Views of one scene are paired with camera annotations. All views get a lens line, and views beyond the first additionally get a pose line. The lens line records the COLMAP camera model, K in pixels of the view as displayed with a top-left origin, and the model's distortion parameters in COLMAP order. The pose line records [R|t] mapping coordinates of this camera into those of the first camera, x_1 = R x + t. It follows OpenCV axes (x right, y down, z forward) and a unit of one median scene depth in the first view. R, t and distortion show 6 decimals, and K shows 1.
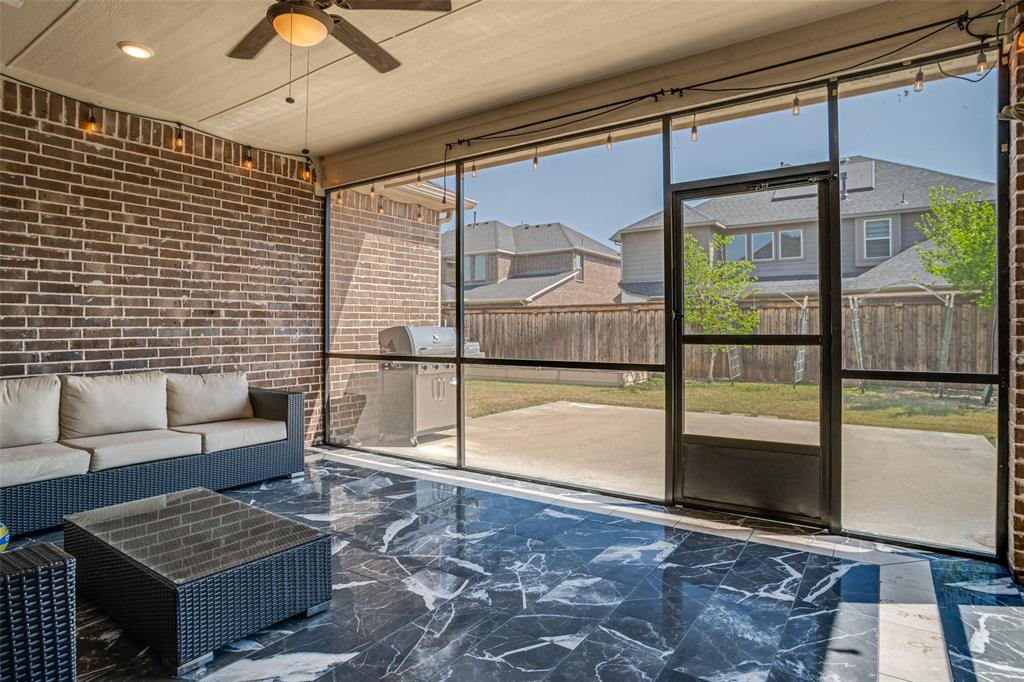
lens RADIAL K [[556.6, 0, 510.6], [0, 556.6, 333.1], [0, 0, 1]] dist [-0.061995, 0.027828]
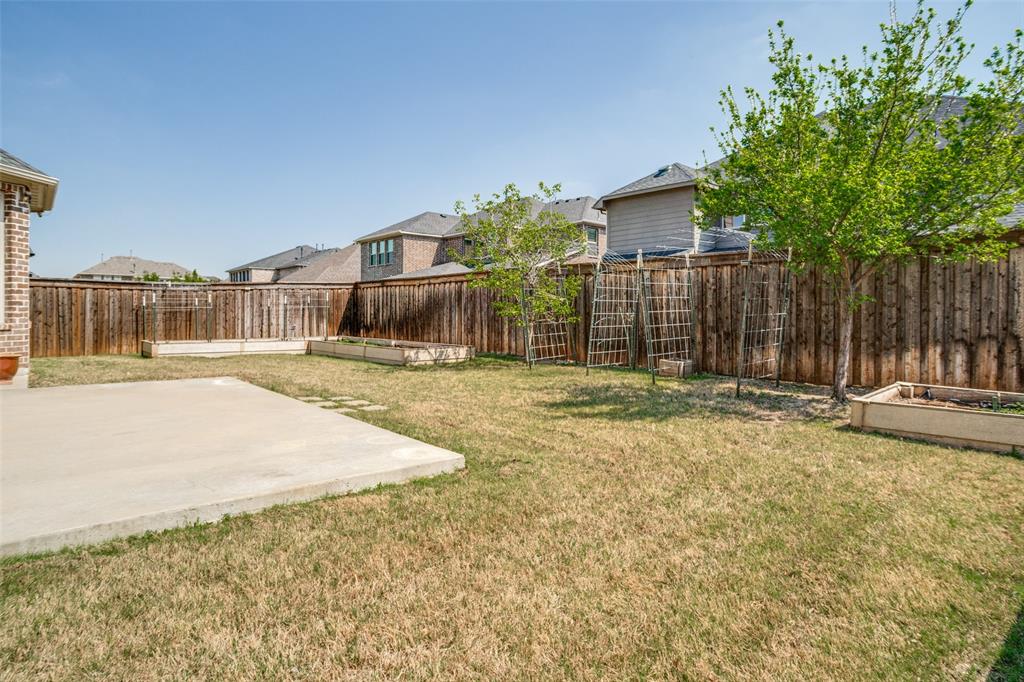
lens RADIAL K [[556.6, 0, 508.1], [0, 556.6, 316.1], [0, 0, 1]] dist [-0.061995, 0.027828]
pose [[0.979315, 0.008415, -0.202164, 1.325358], [-0.008650, 0.999963, -0.000282, 0.048650], [0.202154, 0.002025, 0.979352, 0.533690]]
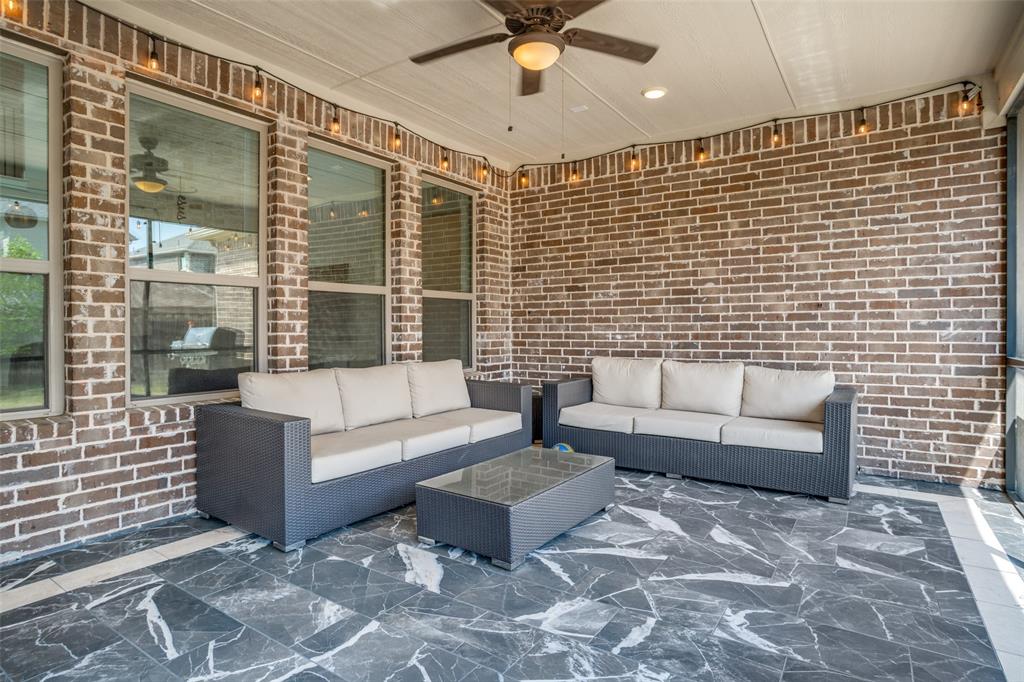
lens RADIAL K [[556.6, 0, 516.3], [0, 556.6, 338.9], [0, 0, 1]] dist [-0.061995, 0.027828]
pose [[0.019578, 0.020165, -0.999605, 0.353233], [-0.003028, 0.999793, 0.020110, 0.002046], [0.999804, 0.002633, 0.019635, 0.440374]]
